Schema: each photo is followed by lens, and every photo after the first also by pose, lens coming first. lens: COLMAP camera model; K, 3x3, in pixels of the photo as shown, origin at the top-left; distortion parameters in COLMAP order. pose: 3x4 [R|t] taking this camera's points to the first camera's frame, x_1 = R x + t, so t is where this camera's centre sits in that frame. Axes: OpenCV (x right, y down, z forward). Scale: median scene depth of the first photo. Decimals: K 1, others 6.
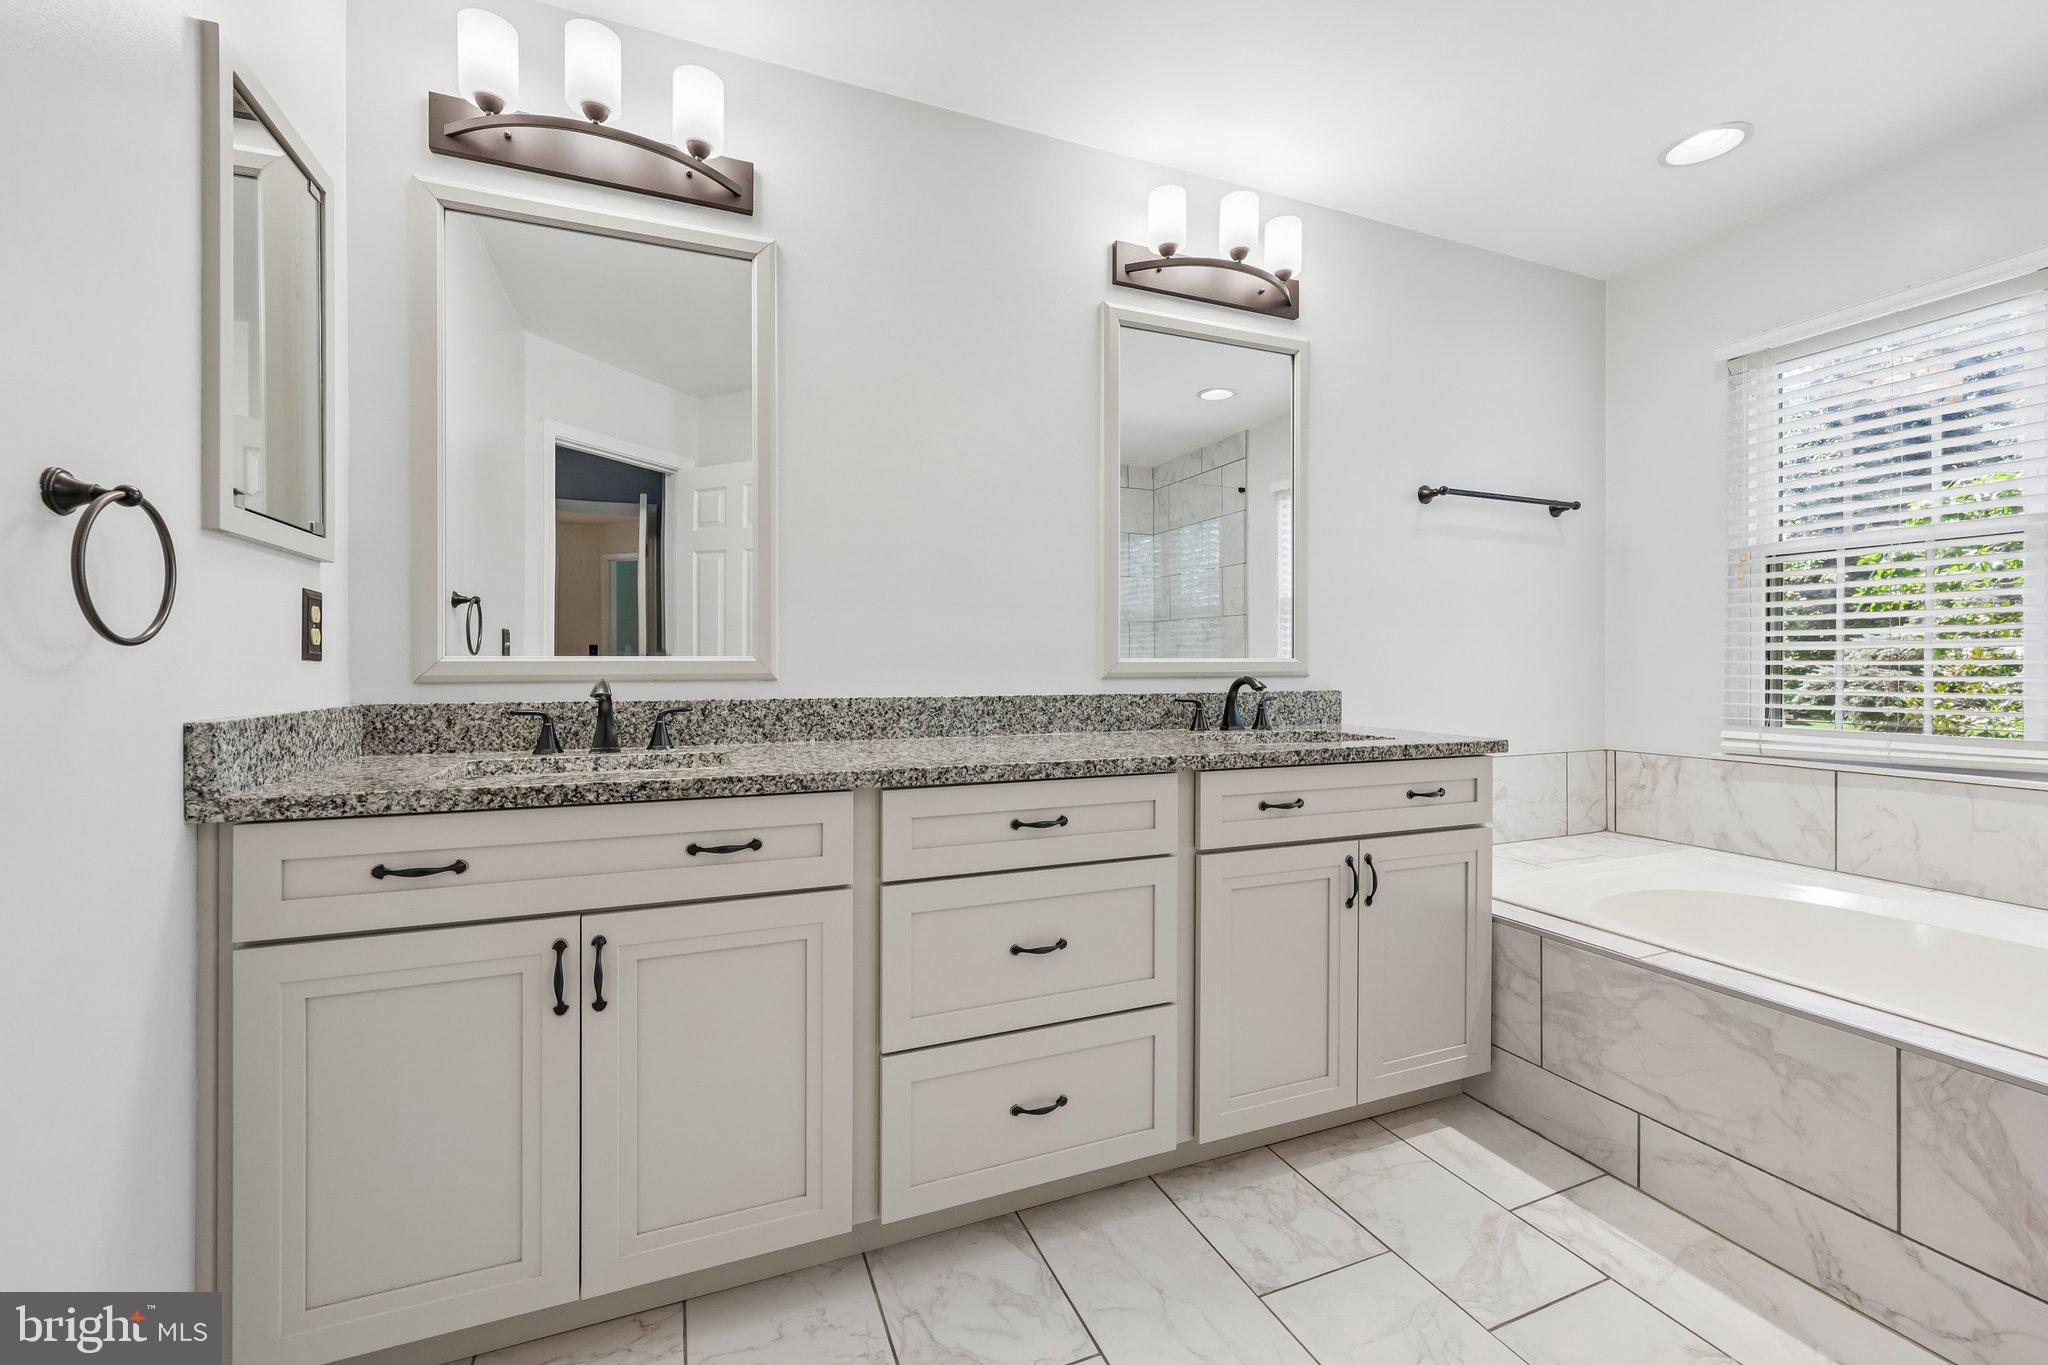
lens RADIAL K [[833.0, 0, 1019.4], [0, 833.0, 669.9], [0, 0, 1]] dist [-0.000412, 0.000224]
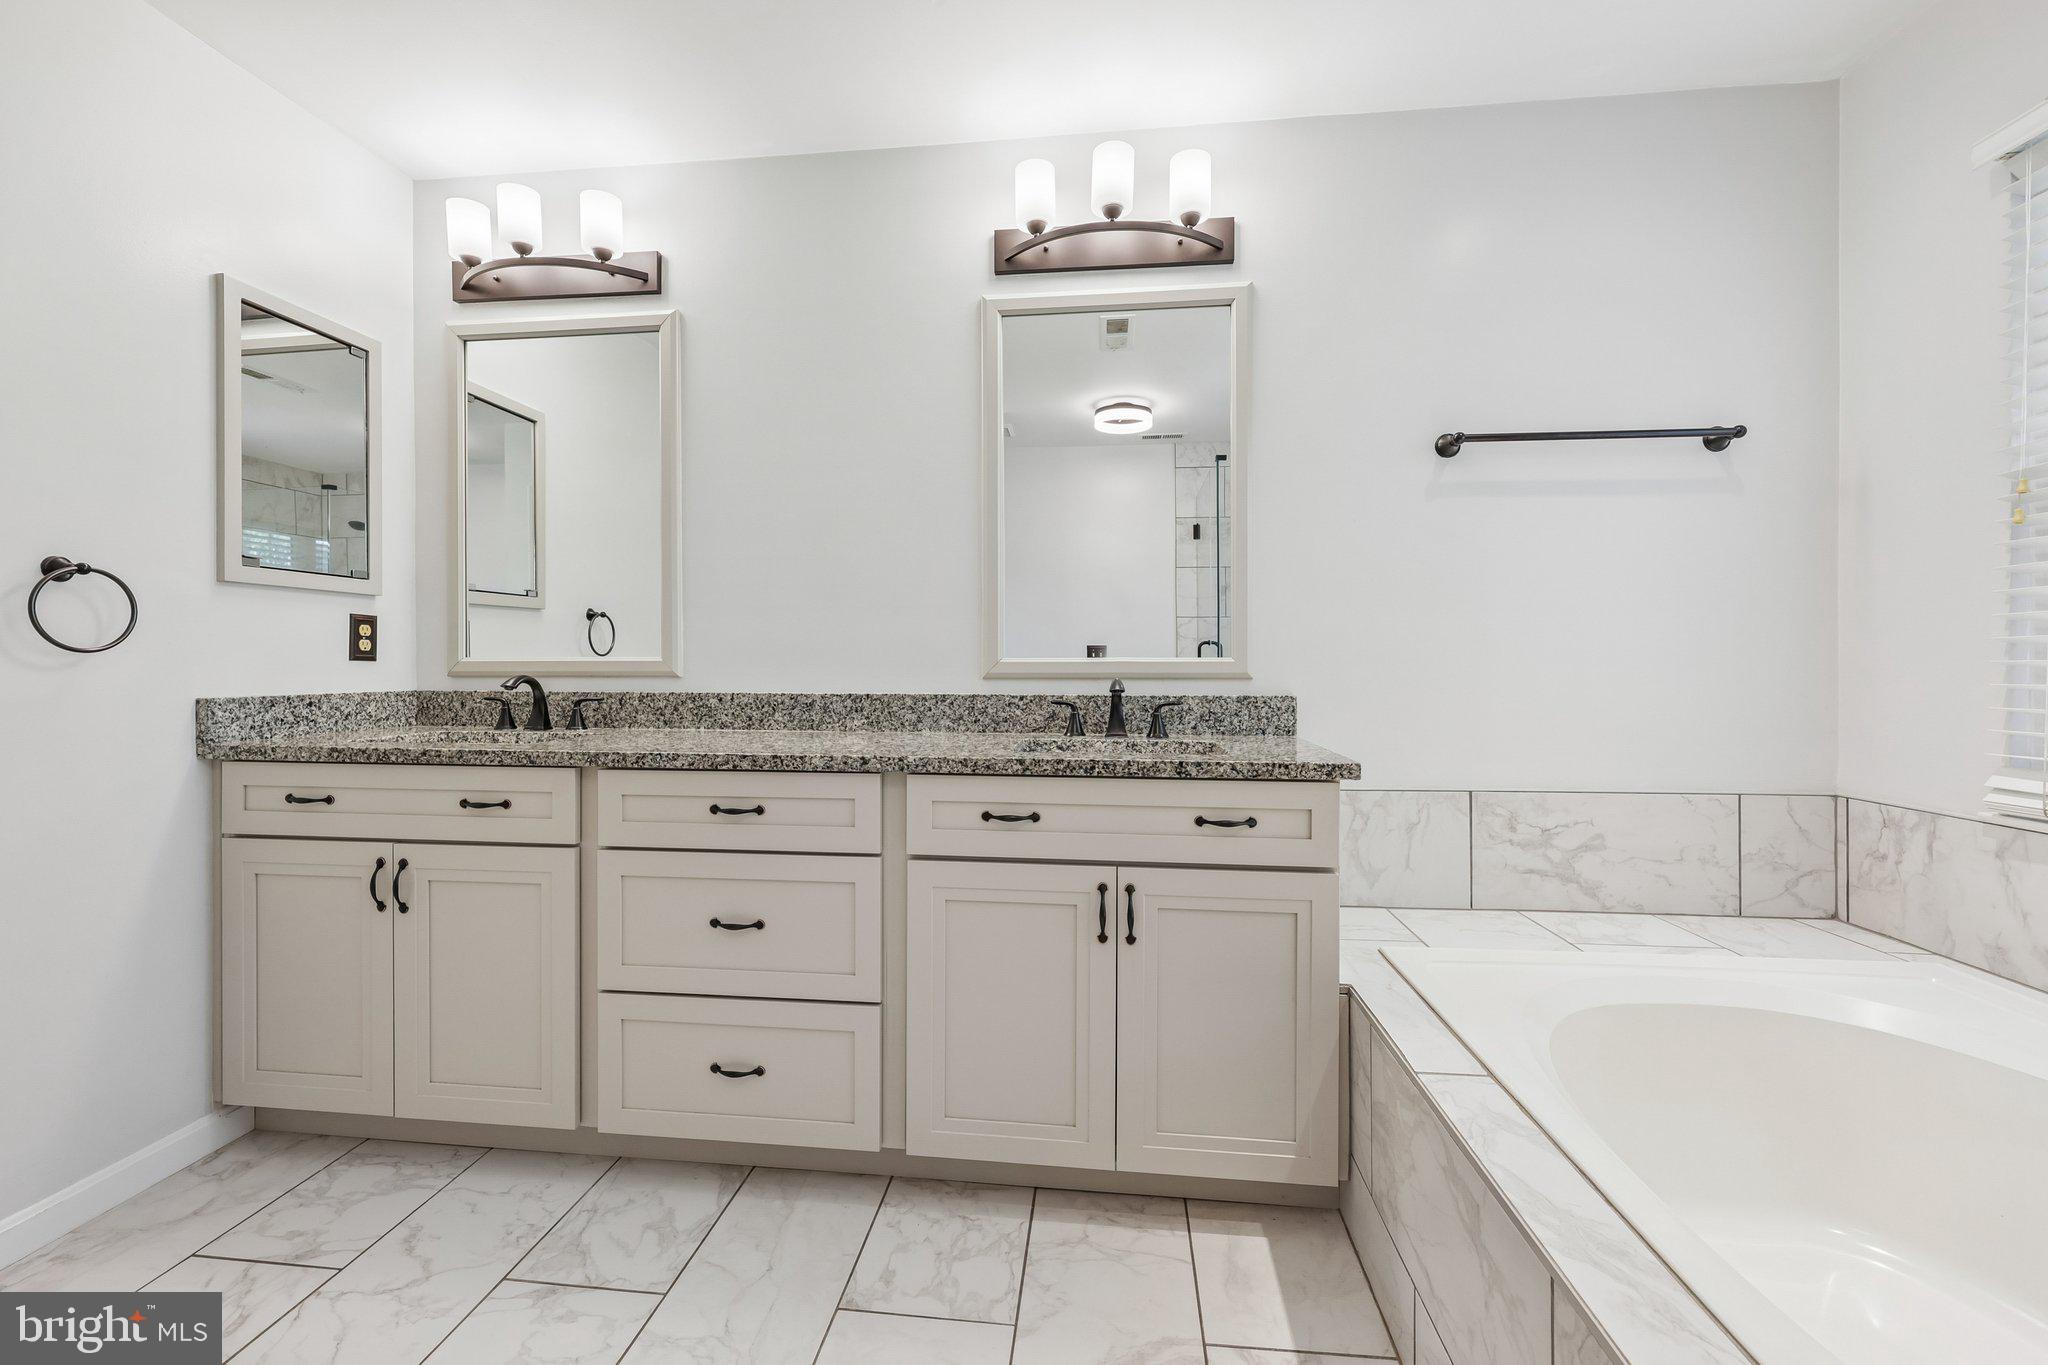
lens RADIAL K [[833.0, 0, 1019.4], [0, 833.0, 669.9], [0, 0, 1]] dist [-0.000412, 0.000224]
pose [[0.878069, 0.005362, -0.478504, 0.707837], [-0.004600, 0.999986, 0.002765, -0.003245], [0.478512, -0.000226, 0.878081, 0.180720]]
